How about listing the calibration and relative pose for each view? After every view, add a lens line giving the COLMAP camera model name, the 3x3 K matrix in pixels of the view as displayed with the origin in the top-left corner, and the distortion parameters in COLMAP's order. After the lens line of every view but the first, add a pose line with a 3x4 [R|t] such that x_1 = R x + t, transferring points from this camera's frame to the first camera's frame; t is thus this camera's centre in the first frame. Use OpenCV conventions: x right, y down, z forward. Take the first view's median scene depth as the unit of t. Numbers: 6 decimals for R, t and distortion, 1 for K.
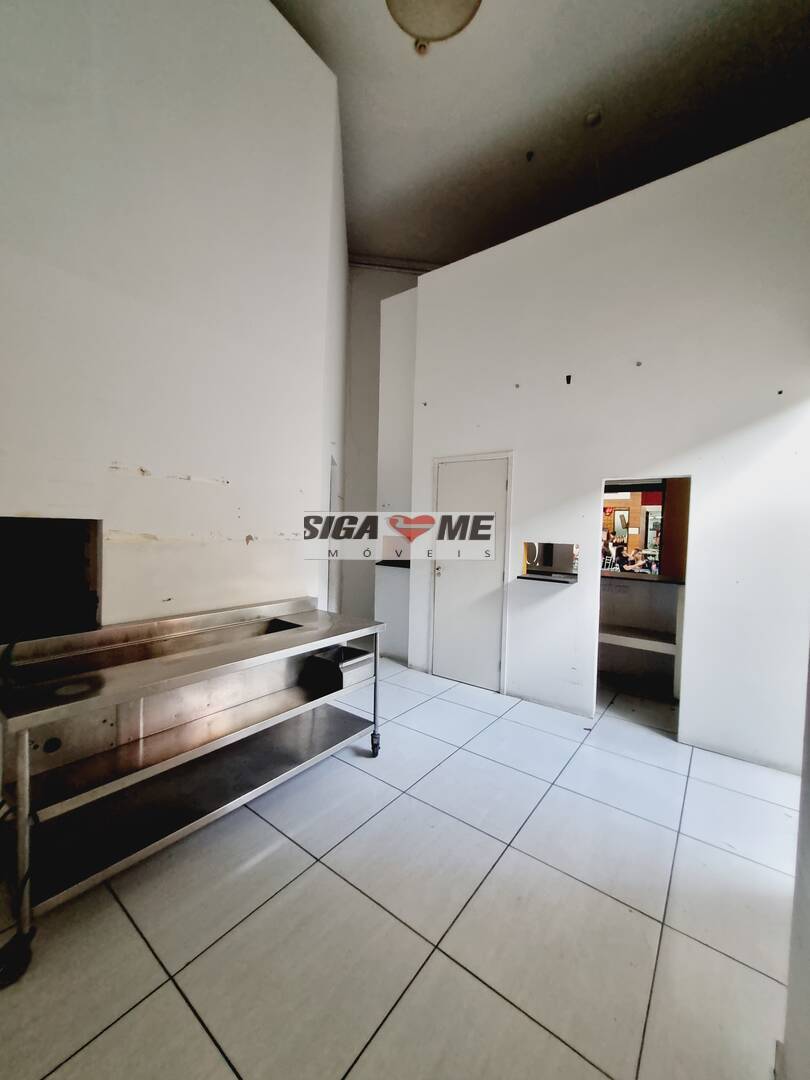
lens RADIAL K [[418.9, 0, 405.0], [0, 418.9, 540.0], [0, 0, 1]] dist [-0.000582, 0.000109]
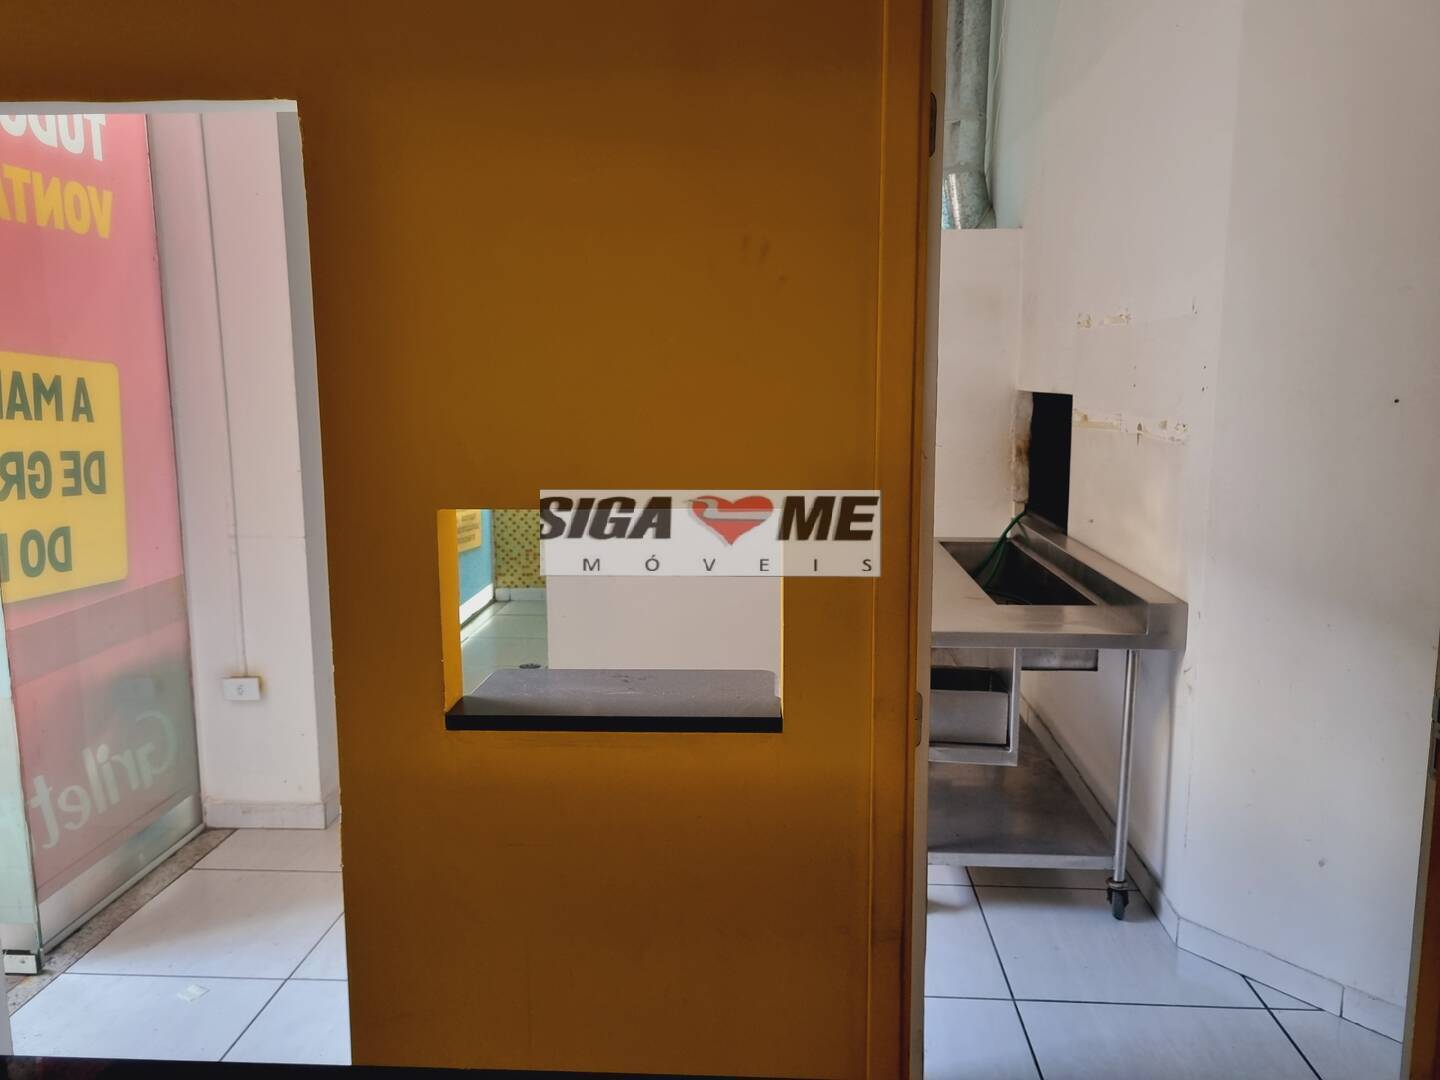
lens RADIAL K [[1123.0, 0, 734.0], [0, 1123.0, 544.6], [0, 0, 1]] dist [0.005566, 0.001720]
pose [[-0.825850, 0.059512, -0.560741, 0.709864], [-0.038779, 0.986067, 0.161766, -0.065403], [0.562556, 0.155339, -0.812035, 1.784528]]
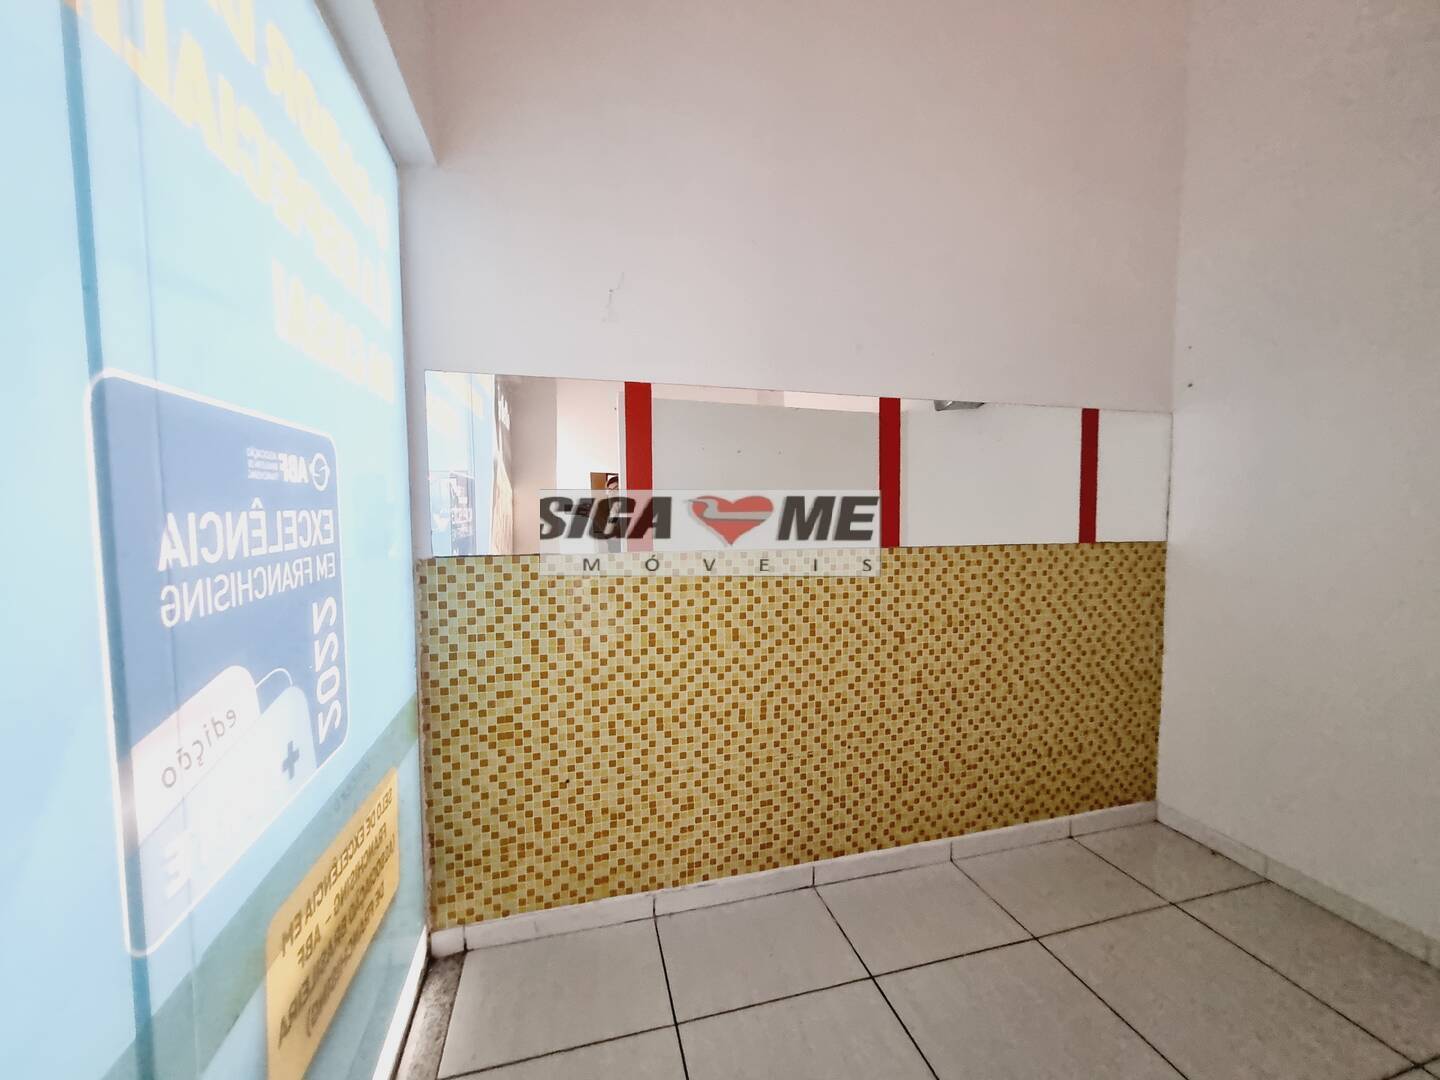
lens RADIAL K [[558.5, 0, 720.0], [0, 558.5, 540.0], [0, 0, 1]] dist [-0.000582, 0.000109]
pose [[-0.611888, 0.017950, -0.790741, -0.037142], [-0.041024, 0.997677, 0.054393, 0.009032], [0.789880, 0.065722, -0.609730, -0.111806]]
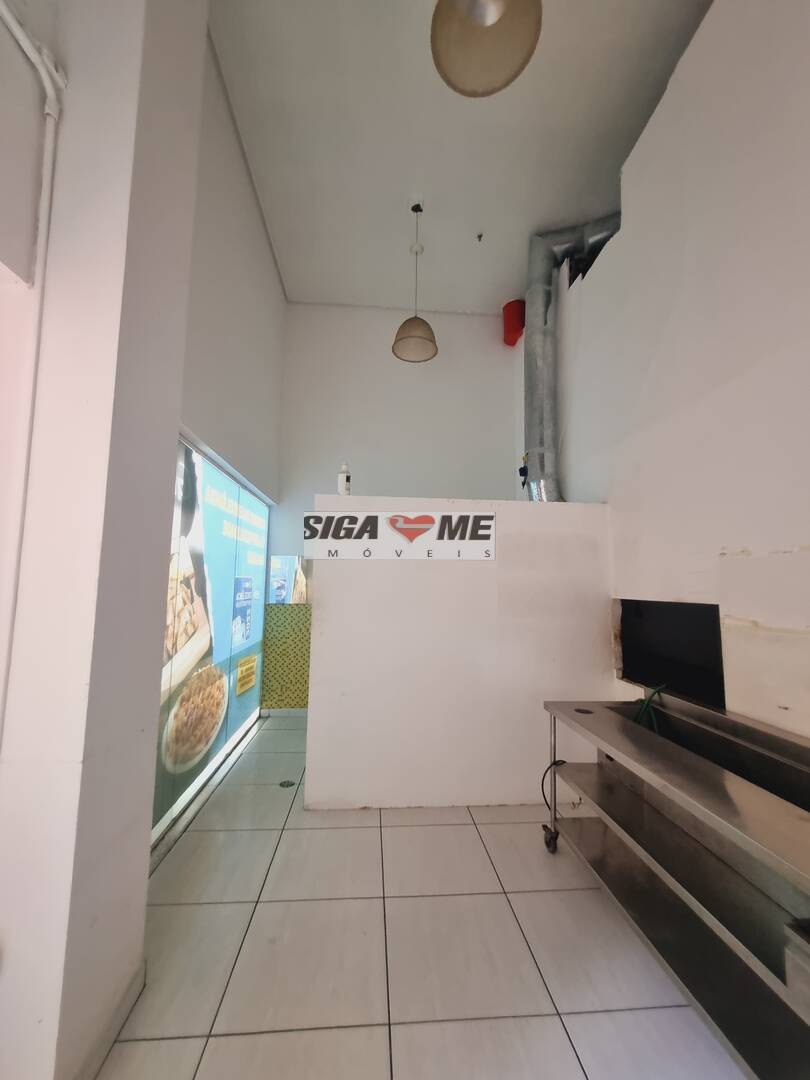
lens RADIAL K [[418.9, 0, 405.0], [0, 418.9, 540.0], [0, 0, 1]] dist [-0.000582, 0.000109]
pose [[-0.740114, -0.111028, -0.663253, 0.443940], [-0.057129, 0.993092, -0.102494, -0.043215], [0.670051, -0.037966, -0.741344, 0.958706]]
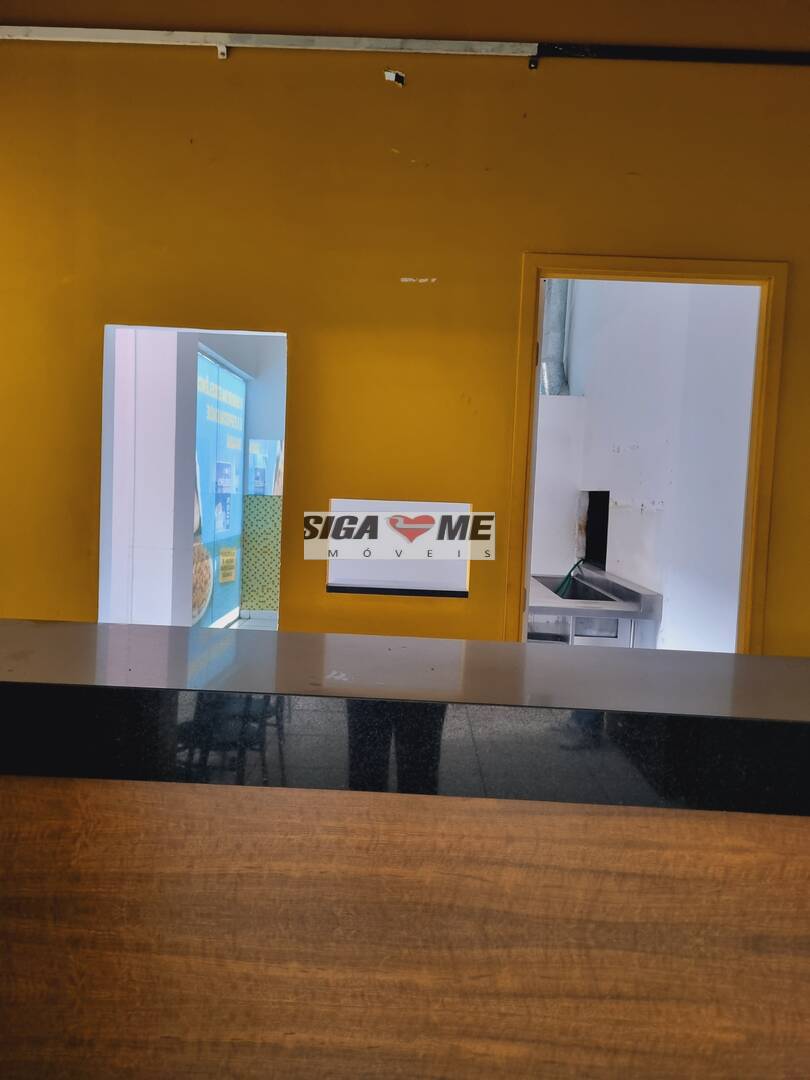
lens RADIAL K [[854.9, 0, 405.0], [0, 854.9, 540.0], [0, 0, 1]] dist [0.000485, 0.000150]
pose [[-0.804972, -0.030013, -0.592553, 1.058048], [-0.084165, 0.994396, 0.063970, -0.008967], [0.587313, 0.101366, -0.802987, 2.134411]]
